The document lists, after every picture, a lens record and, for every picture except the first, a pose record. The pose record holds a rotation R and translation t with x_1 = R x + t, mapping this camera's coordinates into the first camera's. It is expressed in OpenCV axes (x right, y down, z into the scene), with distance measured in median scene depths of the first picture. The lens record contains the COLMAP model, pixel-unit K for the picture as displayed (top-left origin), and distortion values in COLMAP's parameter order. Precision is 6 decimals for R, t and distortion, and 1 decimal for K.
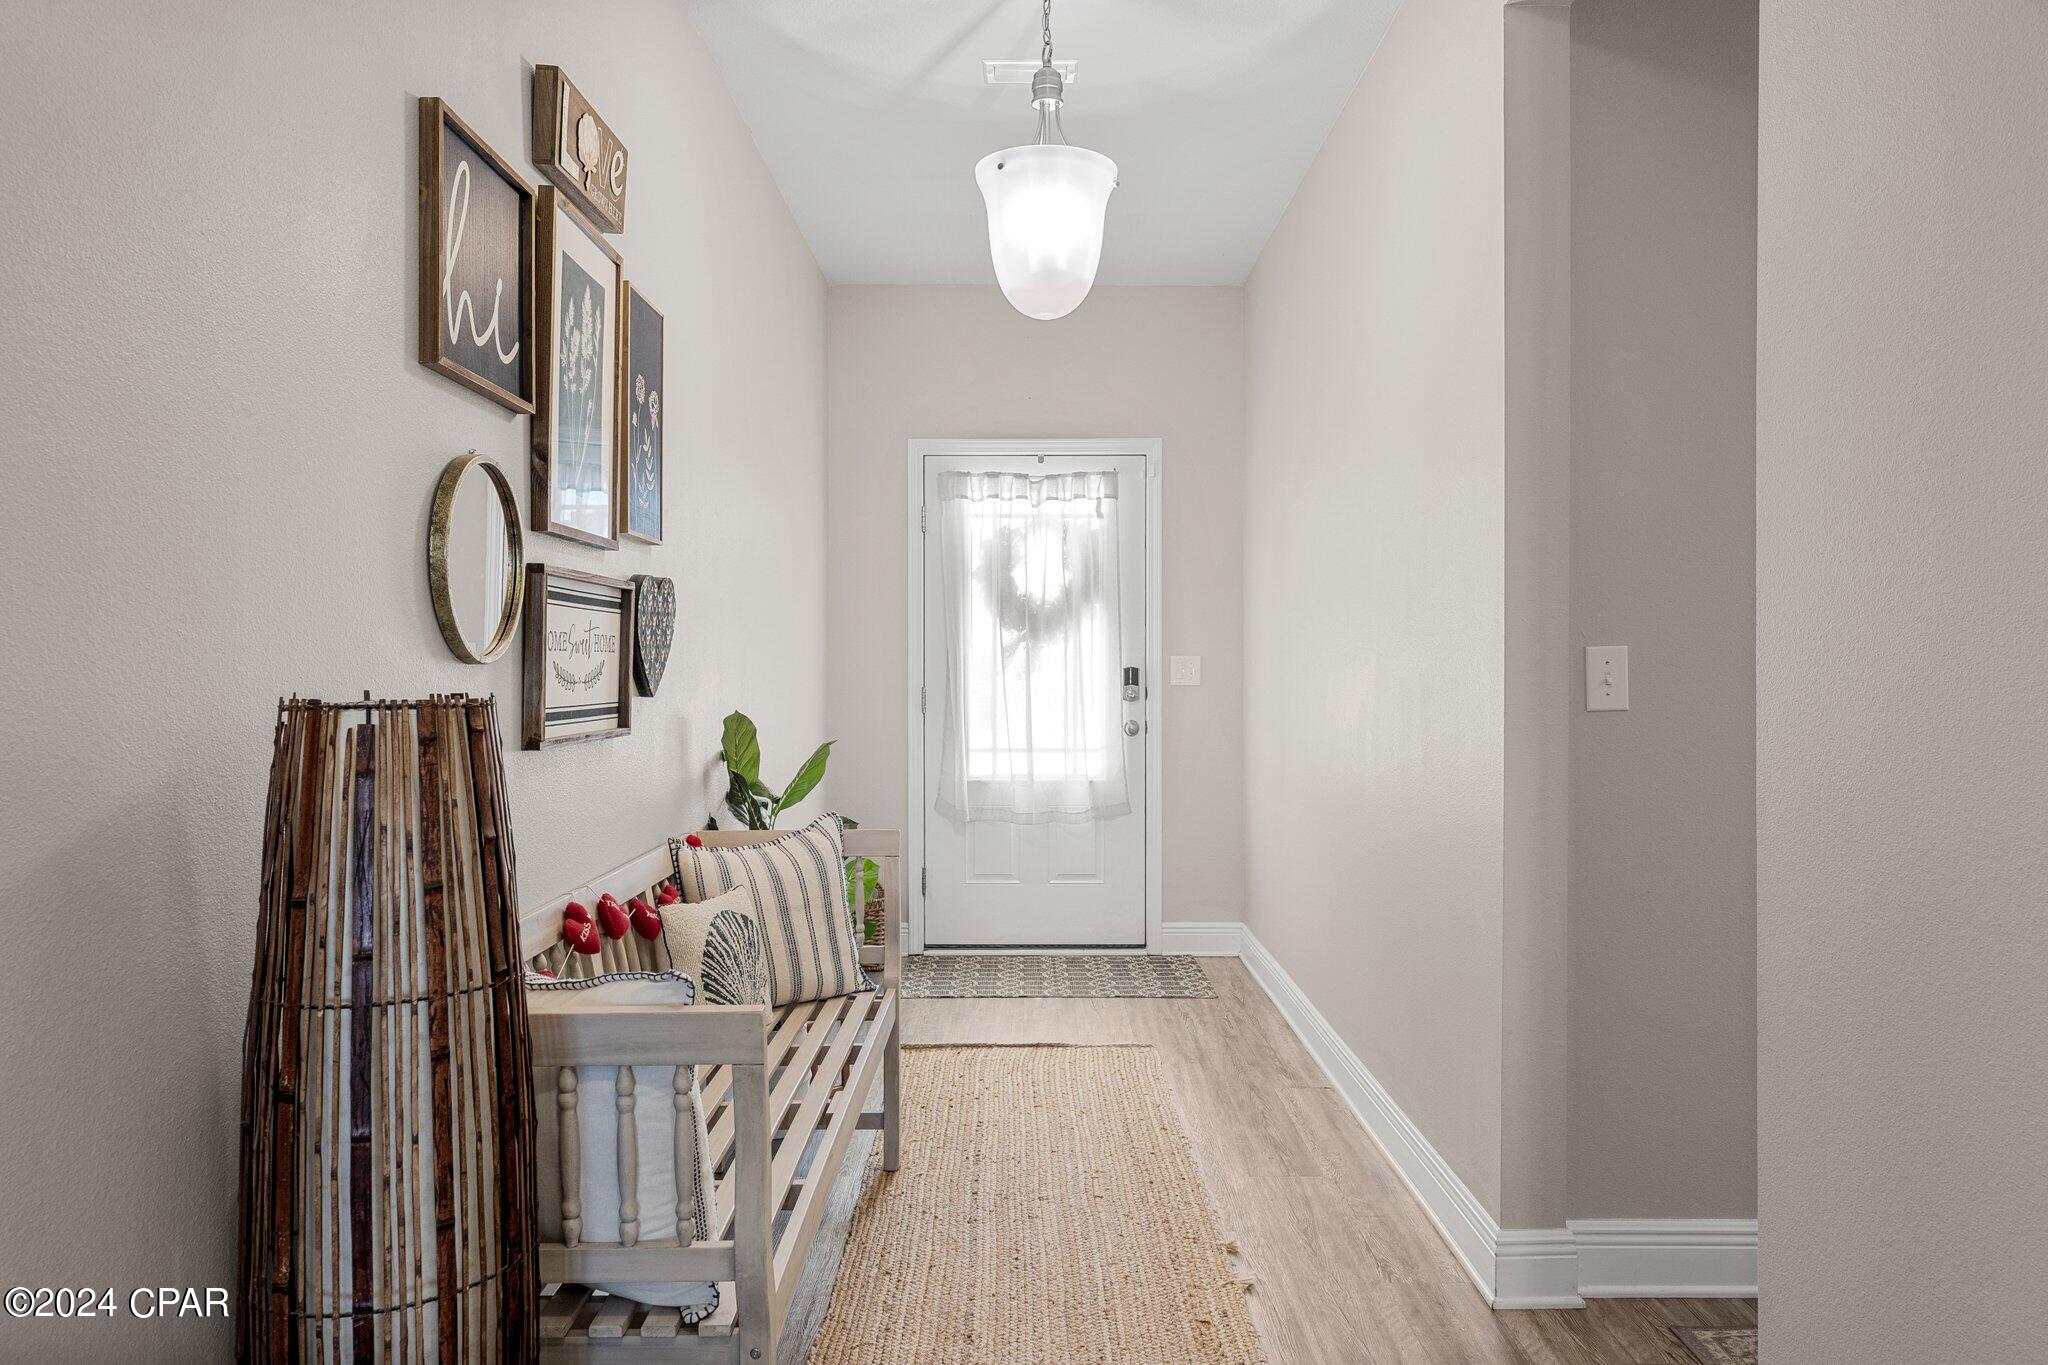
lens RADIAL K [[1471.9, 0, 1024.6], [0, 1471.9, 677.6], [0, 0, 1]] dist [0.002857, 0.000019]
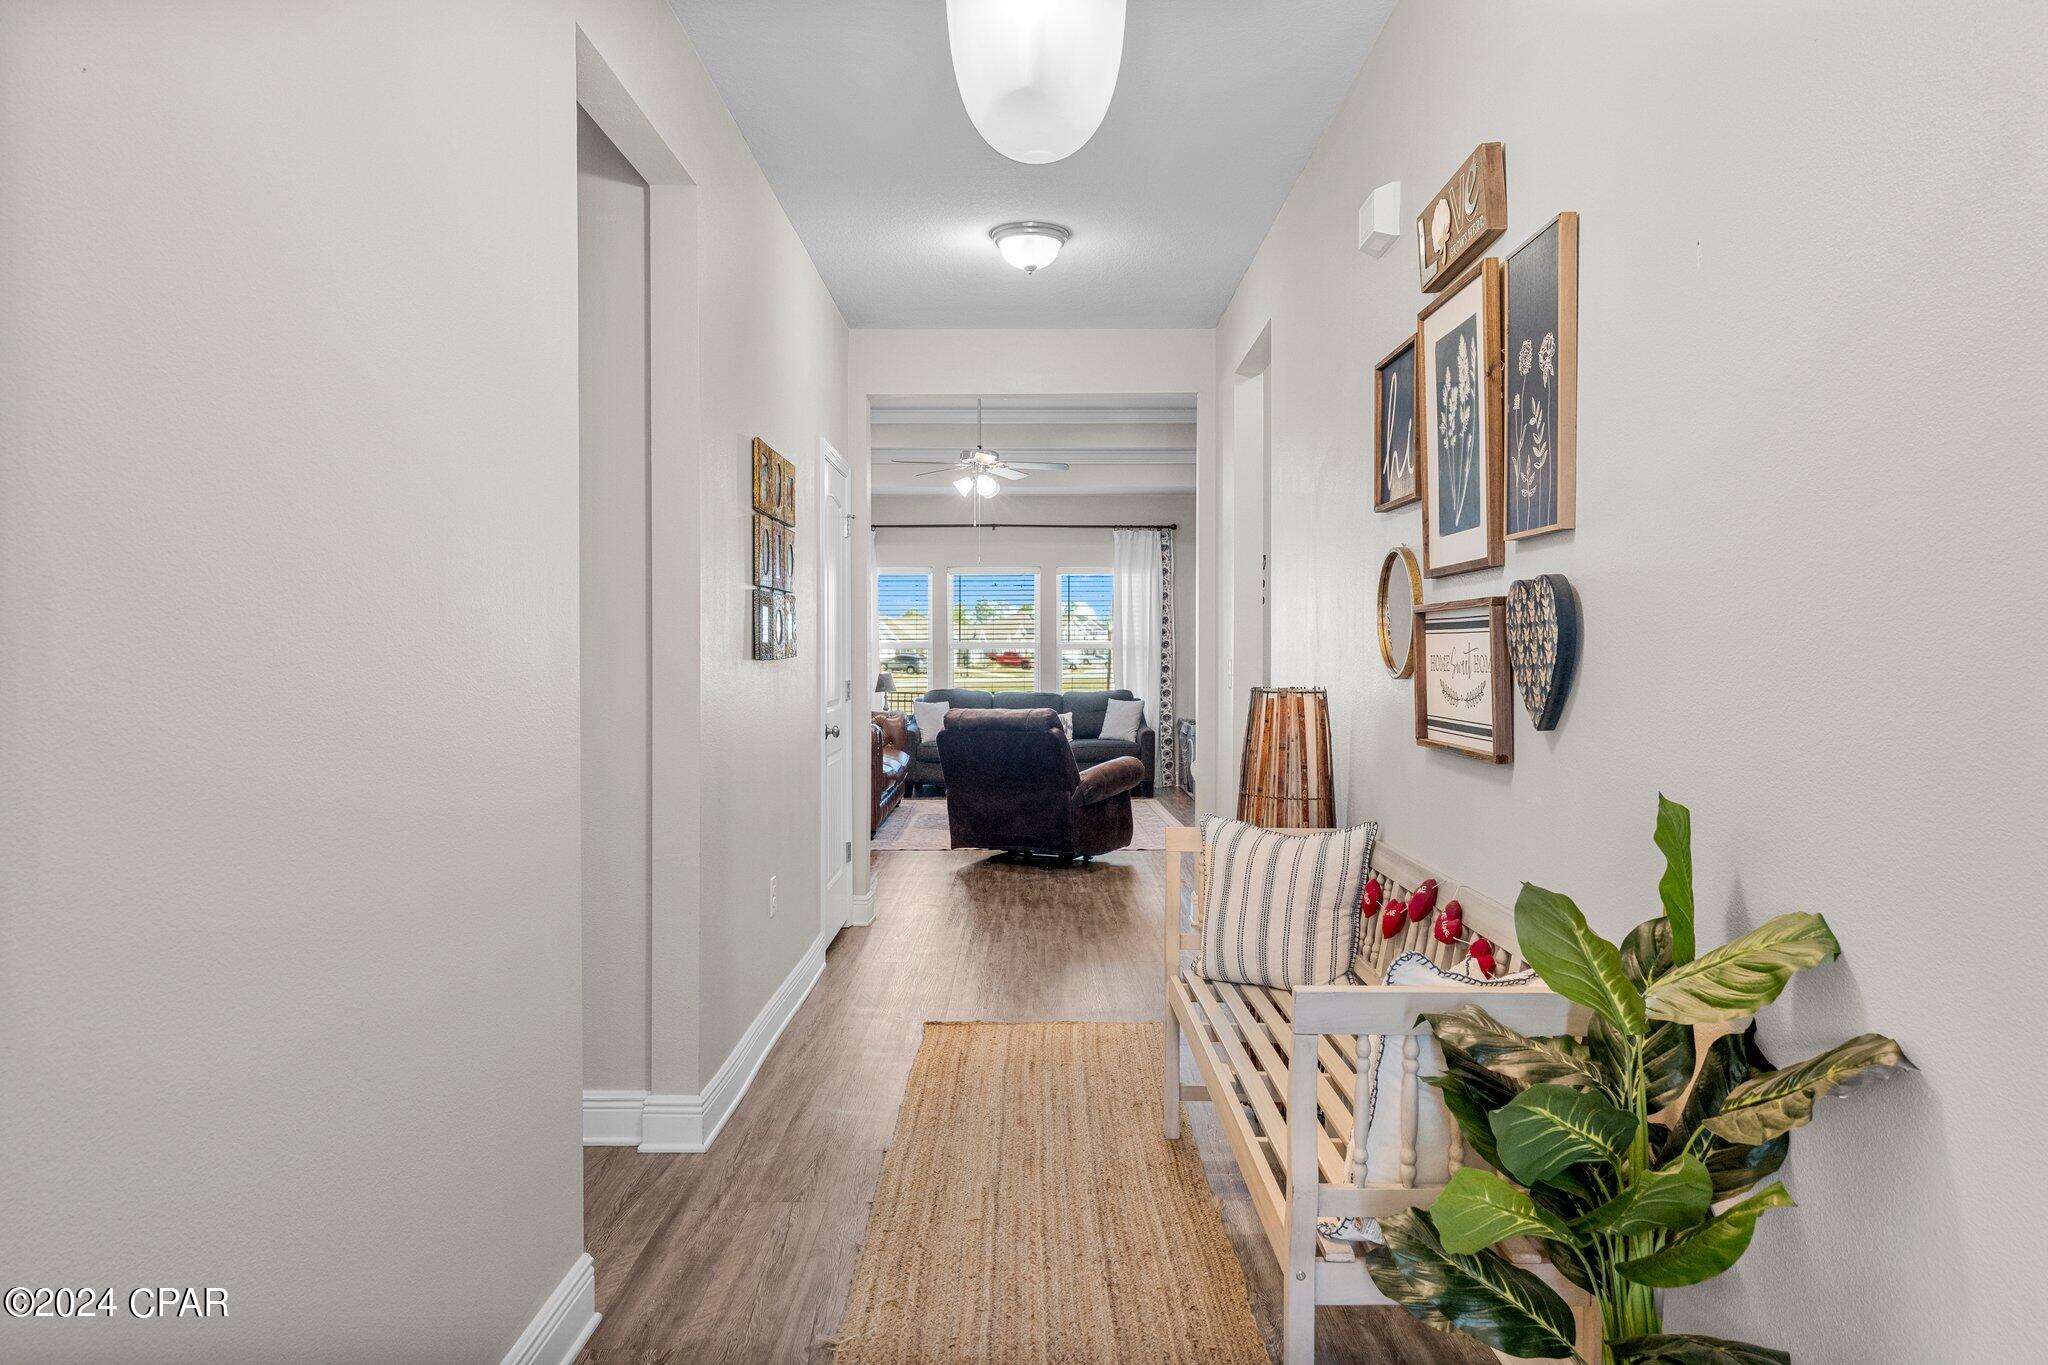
lens RADIAL K [[1471.9, 0, 1015.3], [0, 1471.9, 680.4], [0, 0, 1]] dist [0.002857, 0.000019]
pose [[-0.999971, 0.000032, 0.007648, 0.024465], [0.000248, 0.999602, 0.028219, -0.041235], [-0.007644, 0.028220, -0.999572, 2.058525]]
